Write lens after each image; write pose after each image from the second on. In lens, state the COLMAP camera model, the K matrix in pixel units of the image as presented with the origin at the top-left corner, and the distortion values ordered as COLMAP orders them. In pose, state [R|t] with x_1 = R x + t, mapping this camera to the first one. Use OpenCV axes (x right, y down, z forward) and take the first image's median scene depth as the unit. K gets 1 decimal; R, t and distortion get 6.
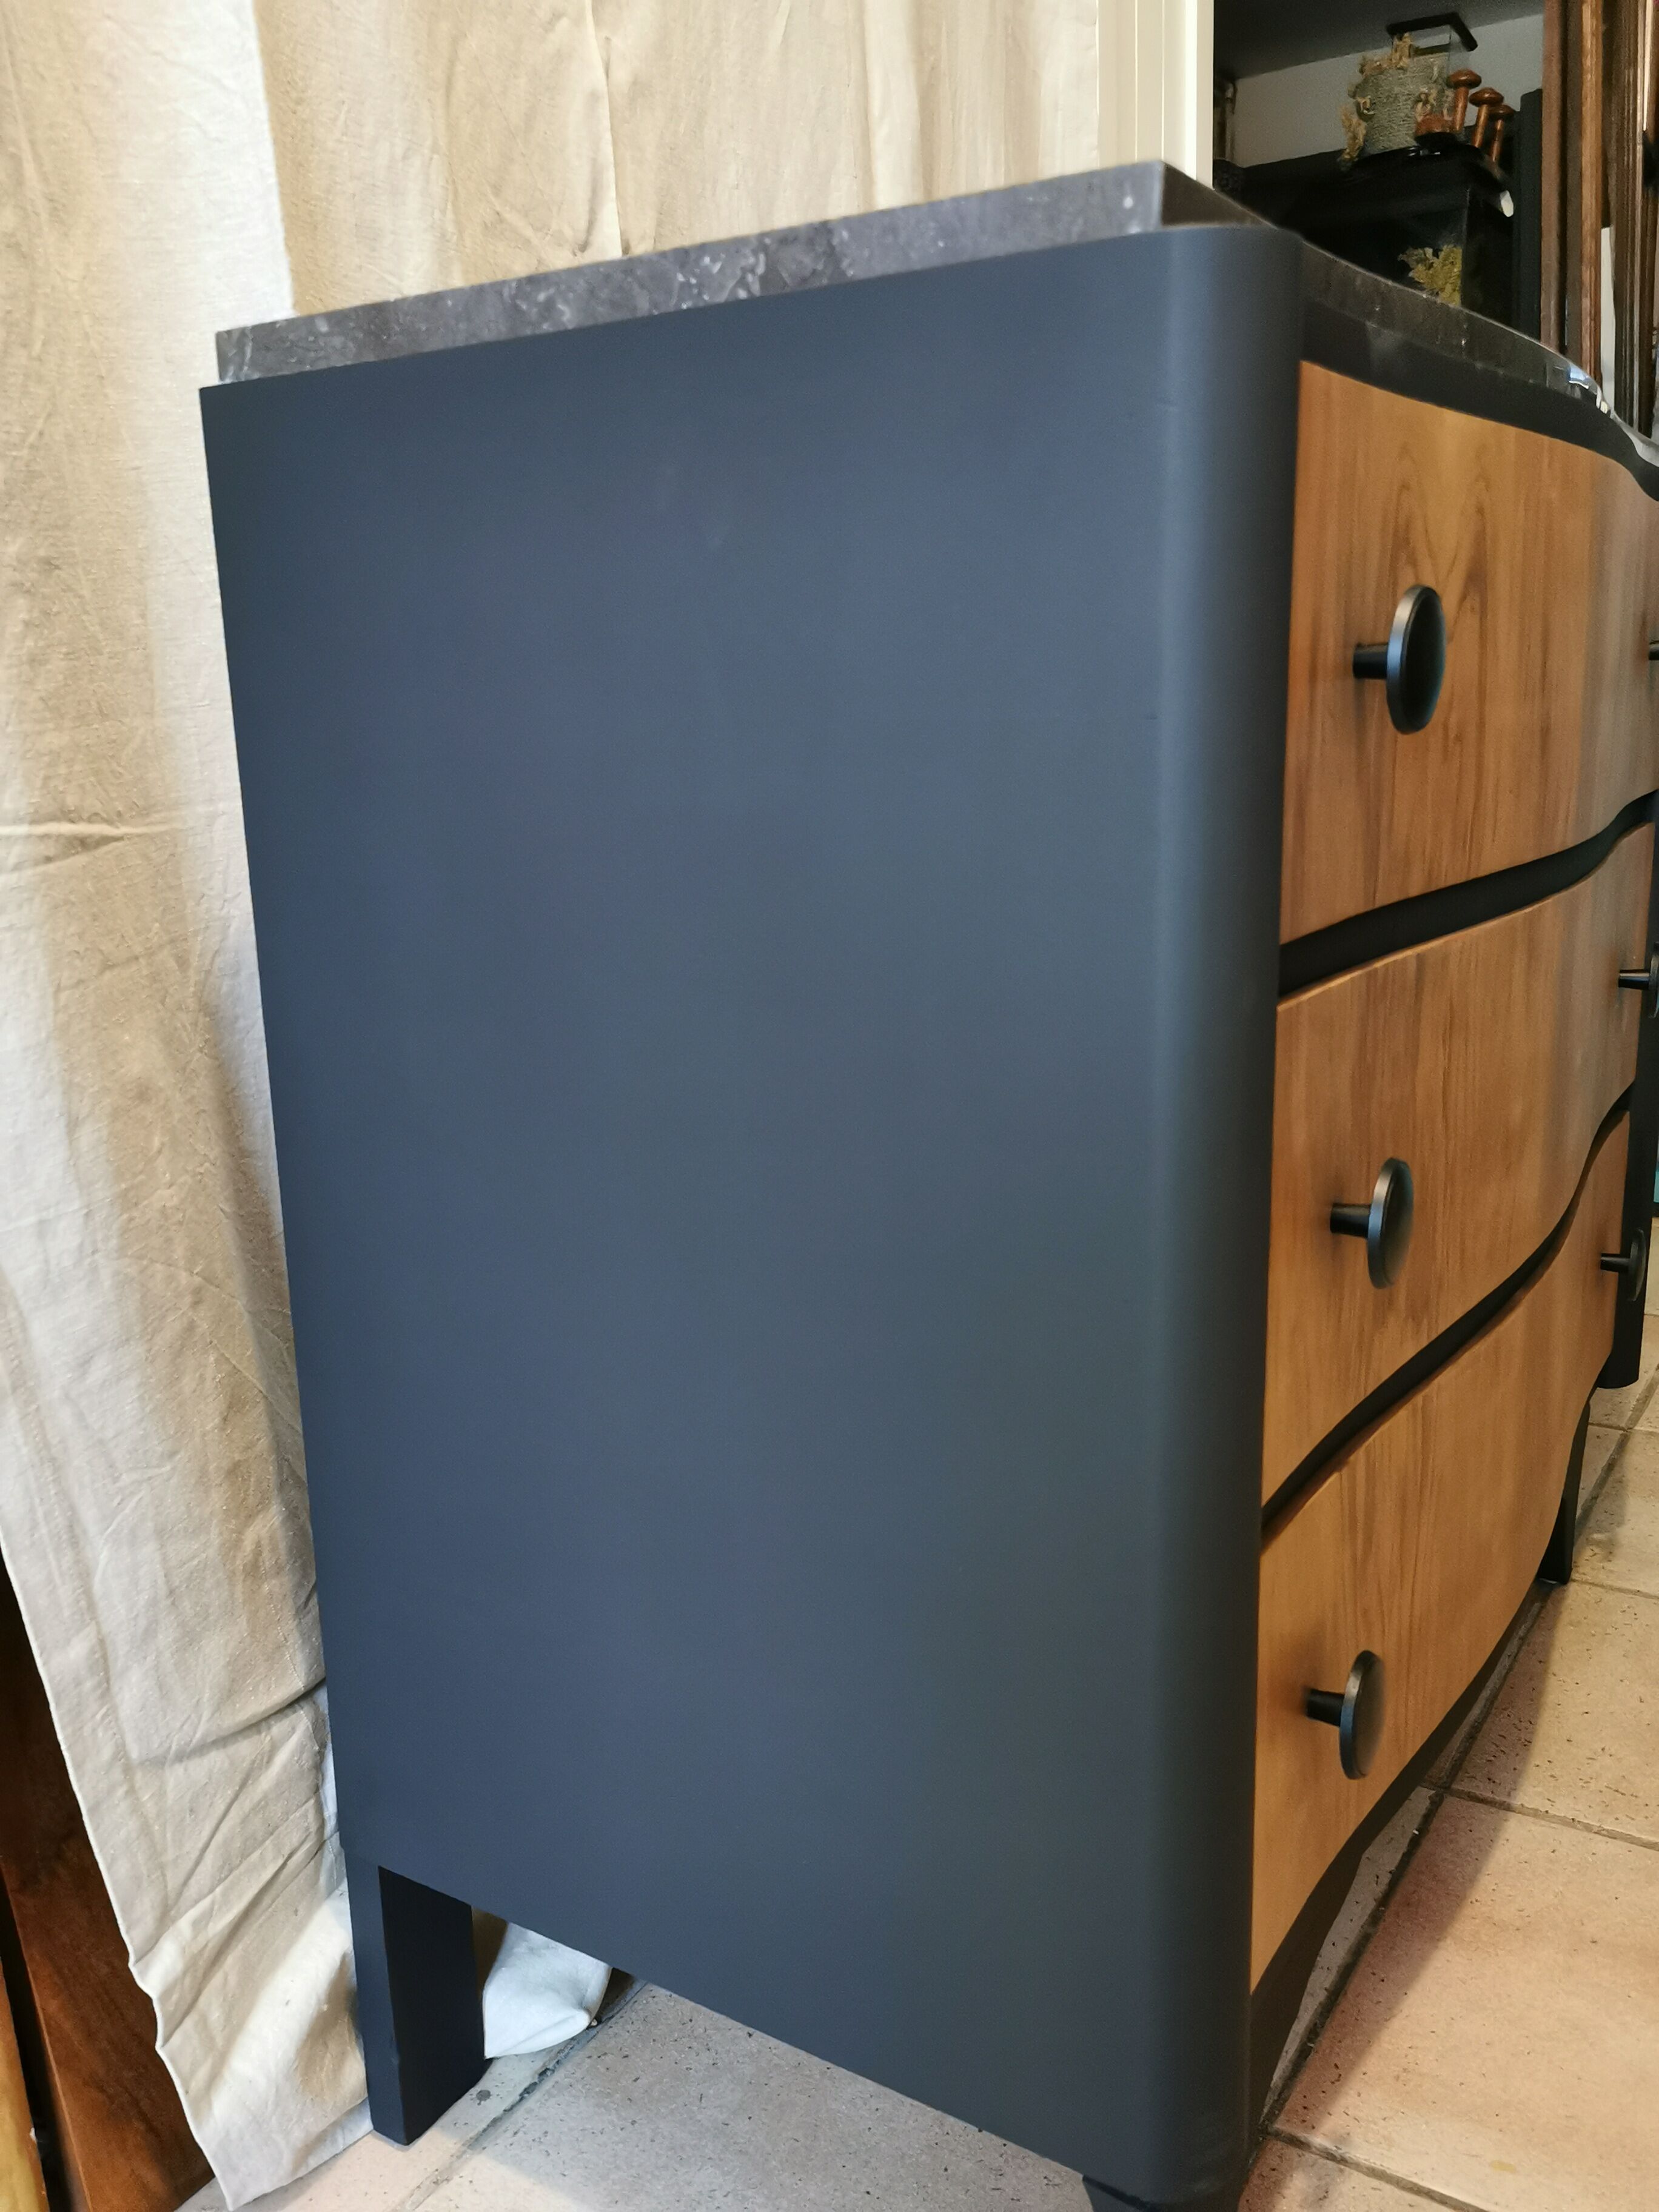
lens RADIAL K [[1834.6, 0, 819.0], [0, 1834.6, 1128.8], [0, 0, 1]] dist [0.087611, -0.151934]
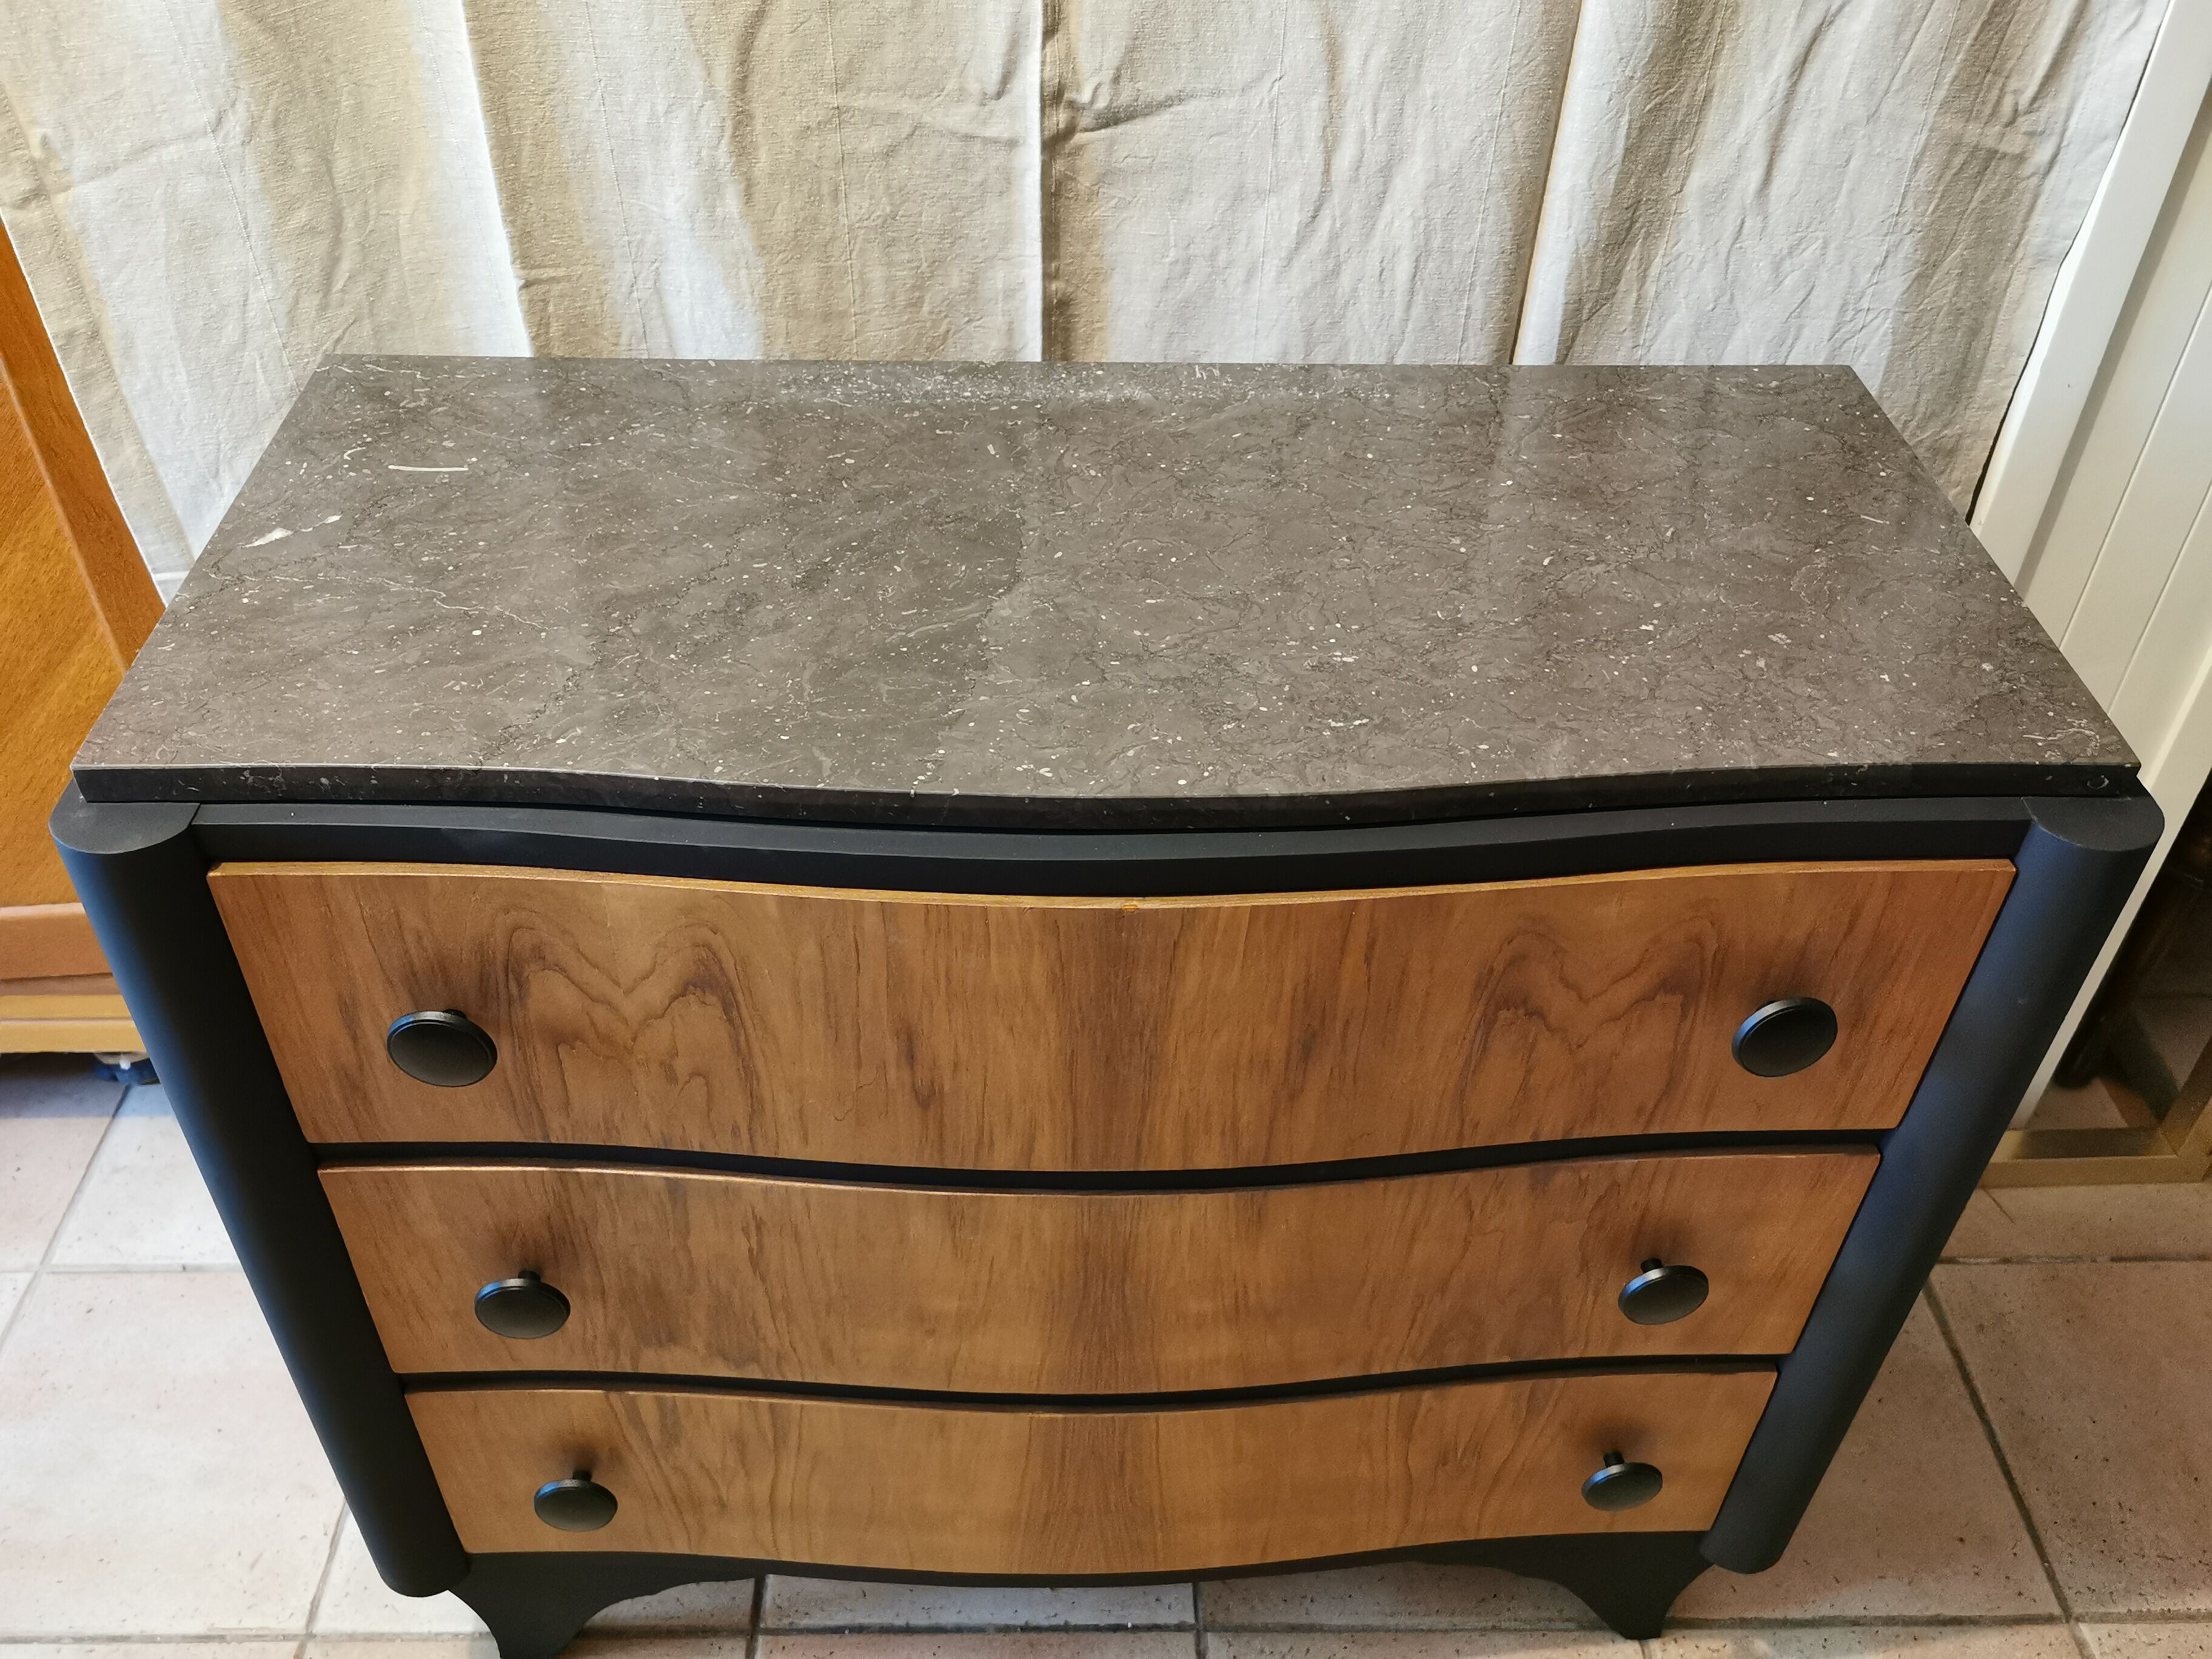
lens RADIAL K [[1878.2, 0, 1097.5], [0, 1878.2, 831.0], [0, 0, 1]] dist [0.047134, -0.070721]
pose [[0.554057, 0.573255, -0.603655, 1.021248], [-0.233756, 0.803088, 0.548095, -0.960512], [0.798986, -0.162568, 0.578959, 0.470464]]
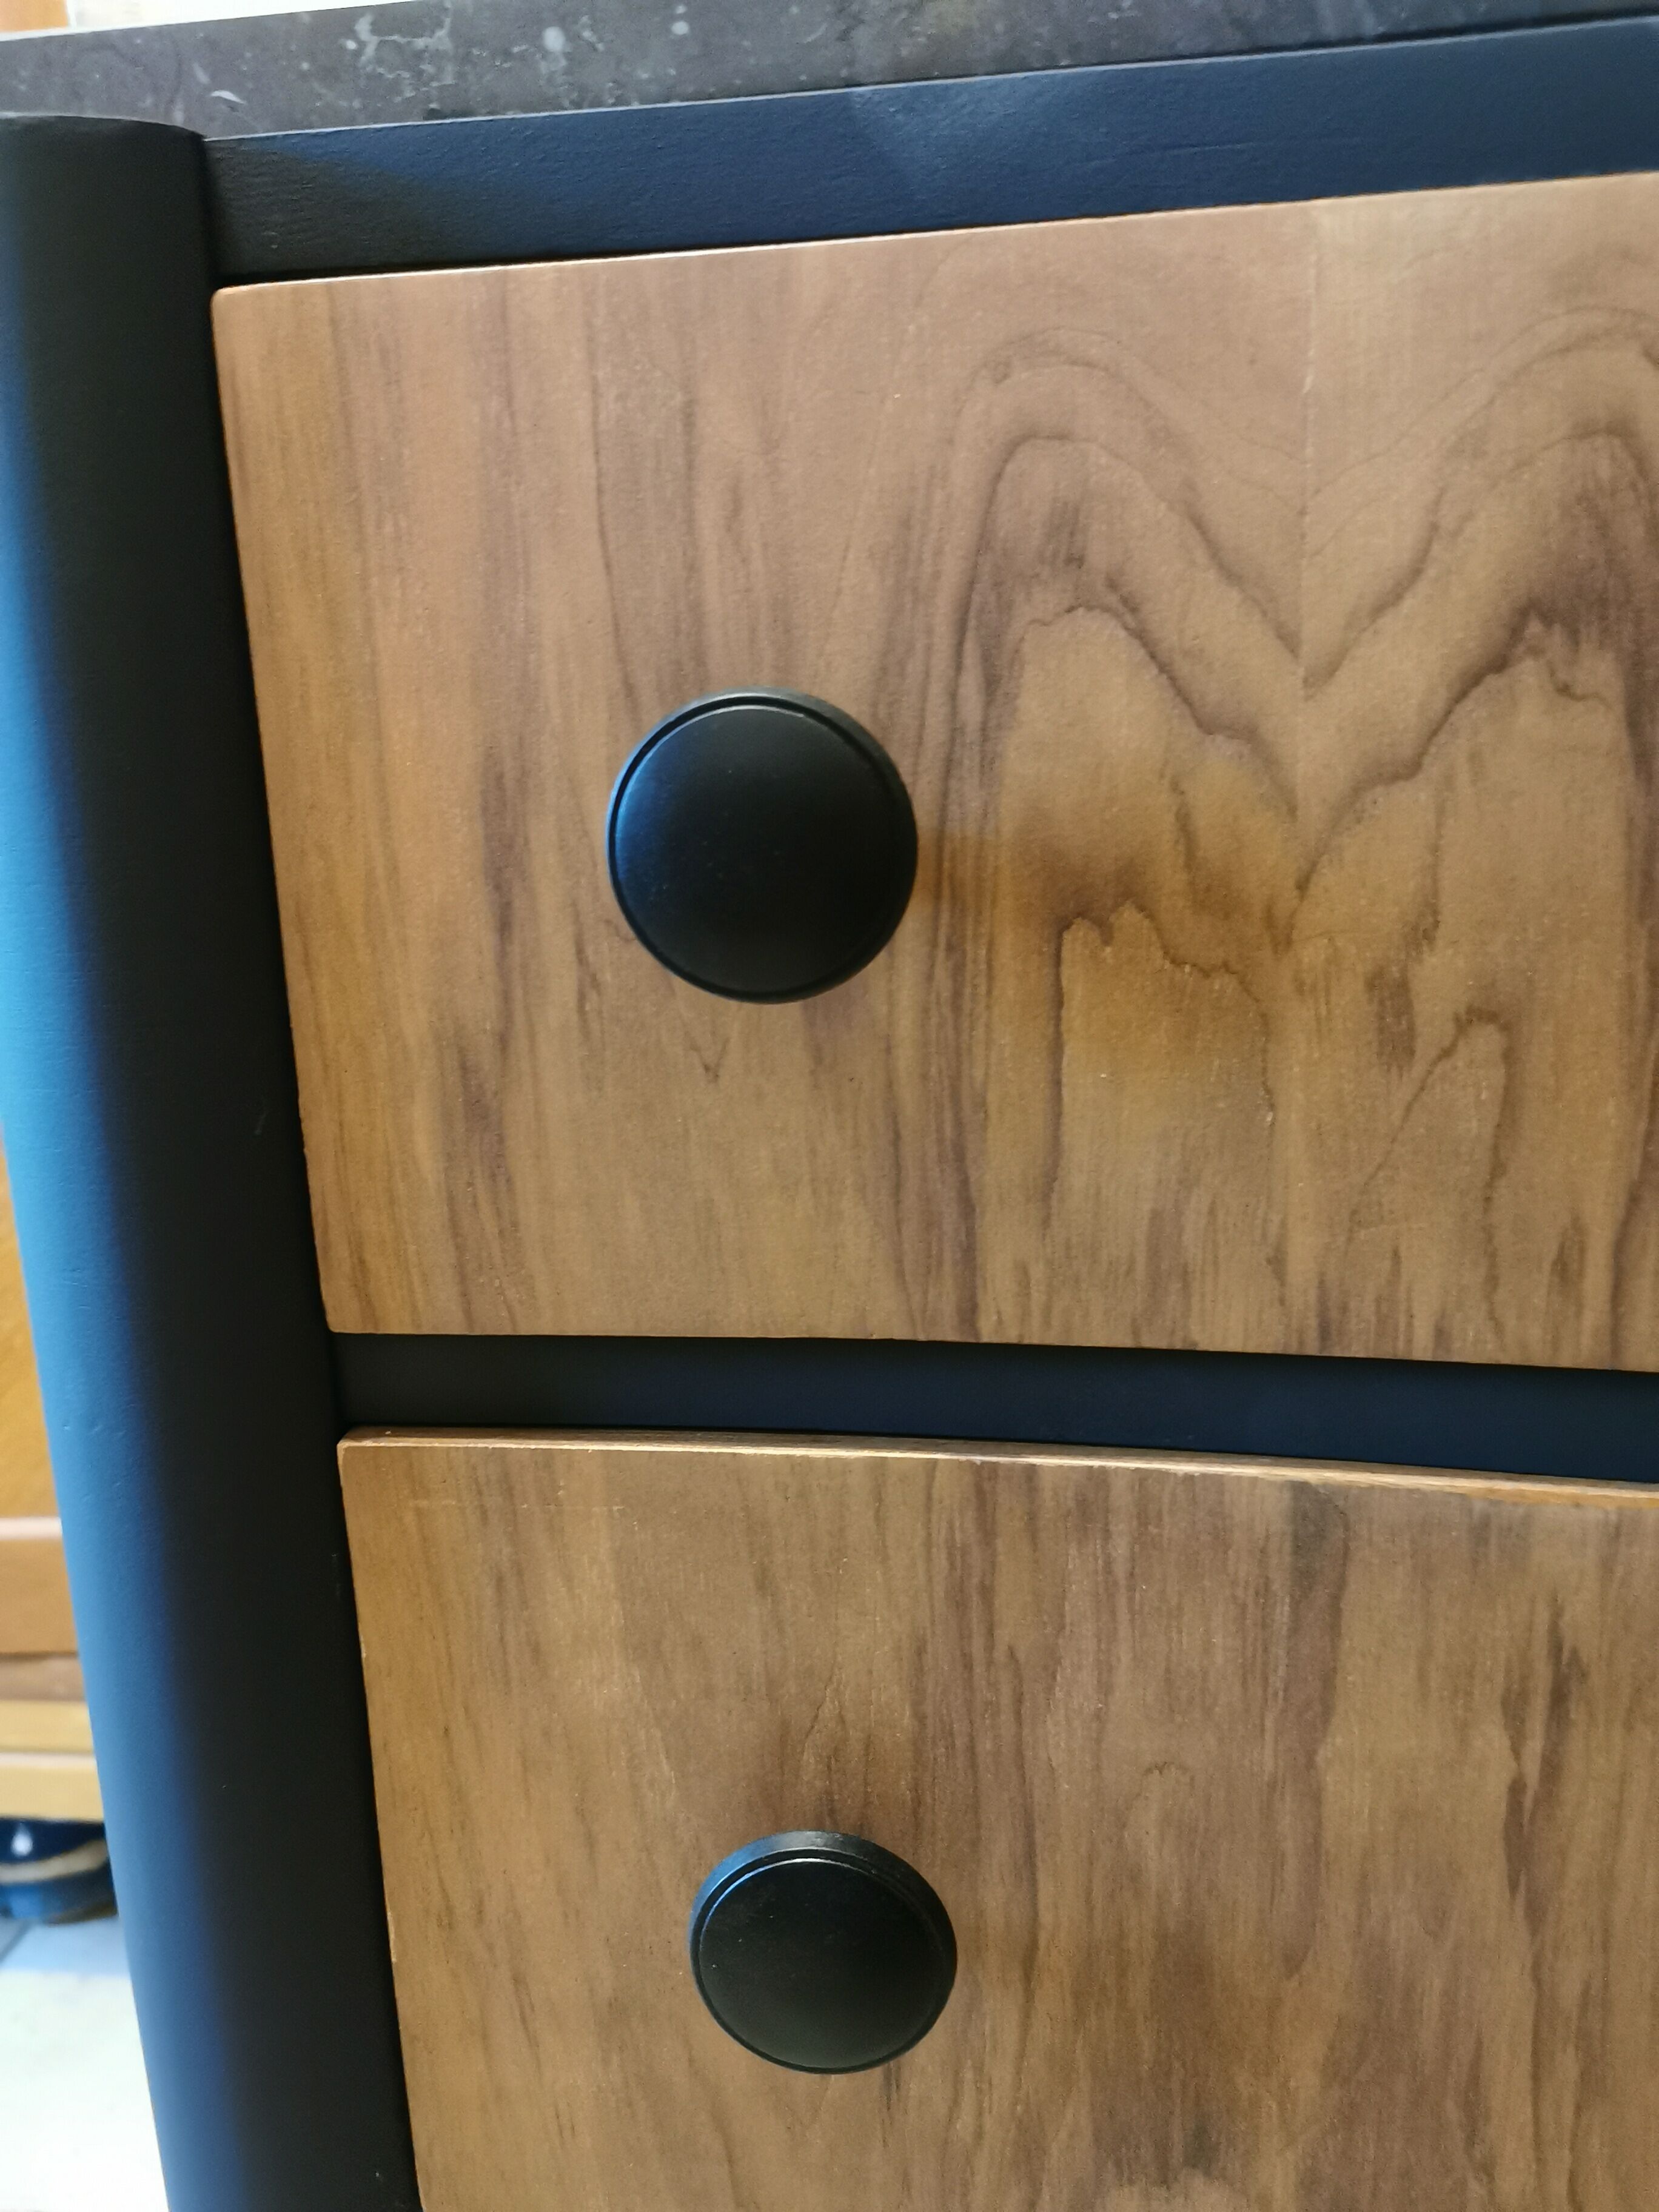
lens RADIAL K [[1878.2, 0, 753.9], [0, 1878.2, 1107.4], [0, 0, 1]] dist [0.047134, -0.070721]
pose [[0.411781, 0.238877, -0.879417, 0.573746], [-0.181113, 0.967234, 0.177925, -0.211243], [0.893104, 0.086007, 0.441552, 0.614701]]
